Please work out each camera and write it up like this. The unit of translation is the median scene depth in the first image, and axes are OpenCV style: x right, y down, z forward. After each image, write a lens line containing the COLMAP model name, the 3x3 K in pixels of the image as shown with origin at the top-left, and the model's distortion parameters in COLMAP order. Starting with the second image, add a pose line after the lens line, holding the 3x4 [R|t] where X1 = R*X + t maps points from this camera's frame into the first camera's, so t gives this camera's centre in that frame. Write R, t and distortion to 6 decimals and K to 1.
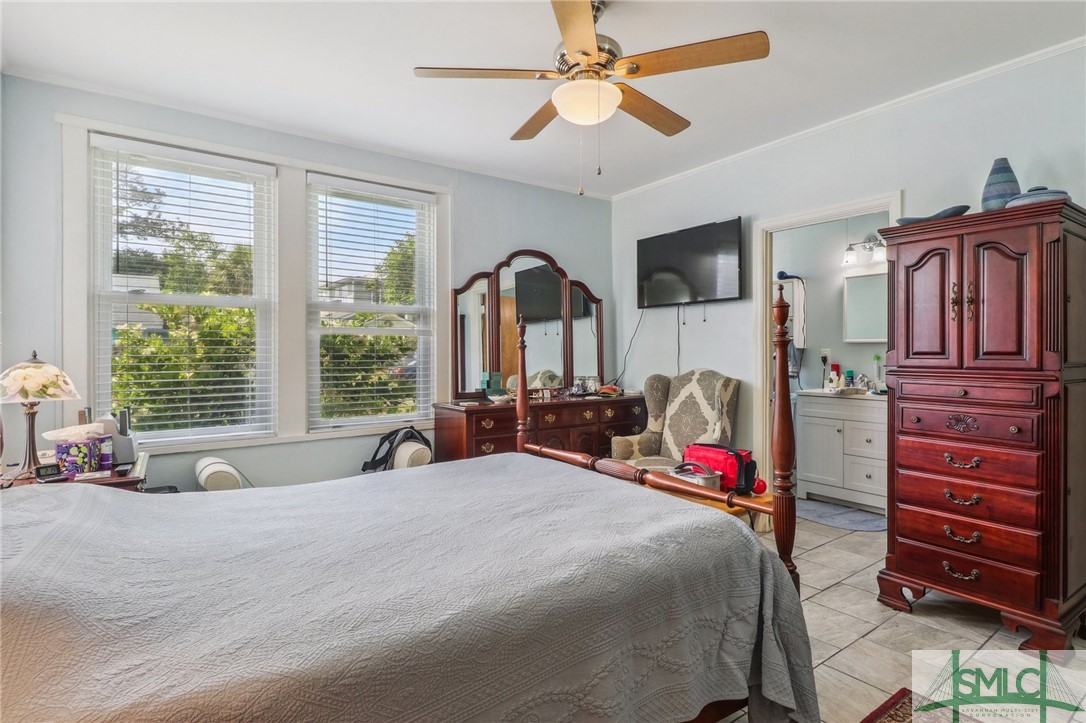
lens RADIAL K [[557.8, 0, 542.5], [0, 557.8, 353.6], [0, 0, 1]] dist [0.011253, -0.006780]
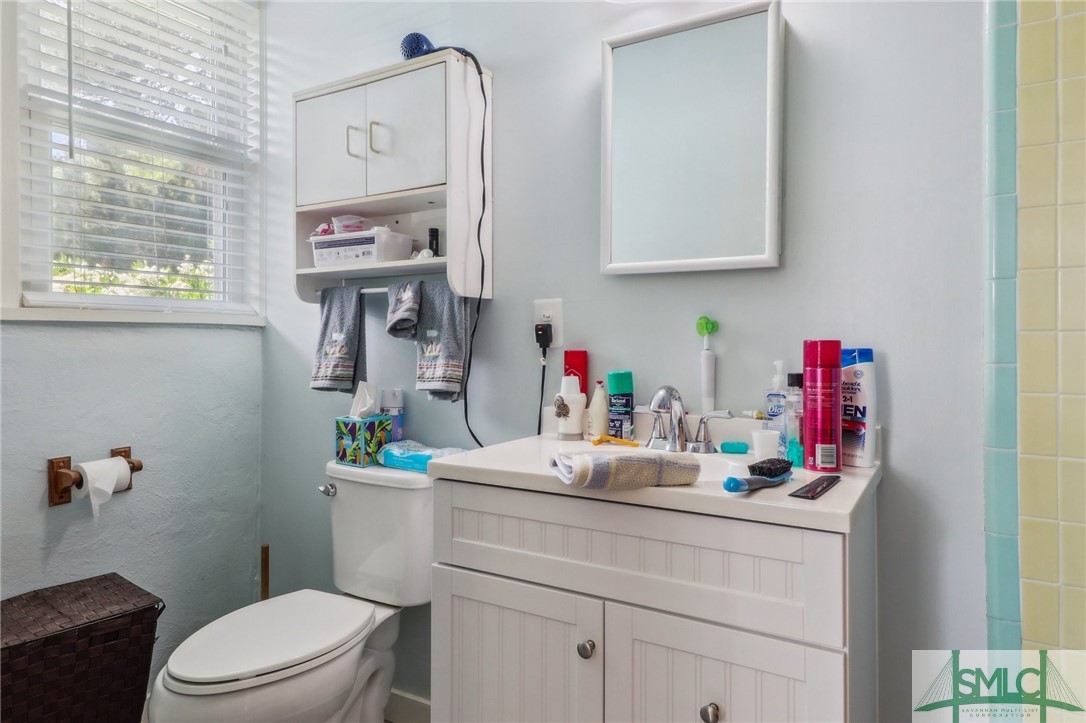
lens RADIAL K [[684.8, 0, 541.0], [0, 684.8, 355.5], [0, 0, 1]] dist [-0.000019, -0.000013]
pose [[0.914151, -0.003283, 0.405359, 0.365700], [-0.003548, 0.999864, 0.016099, 0.015750], [-0.405357, -0.016155, 0.914016, 0.688081]]
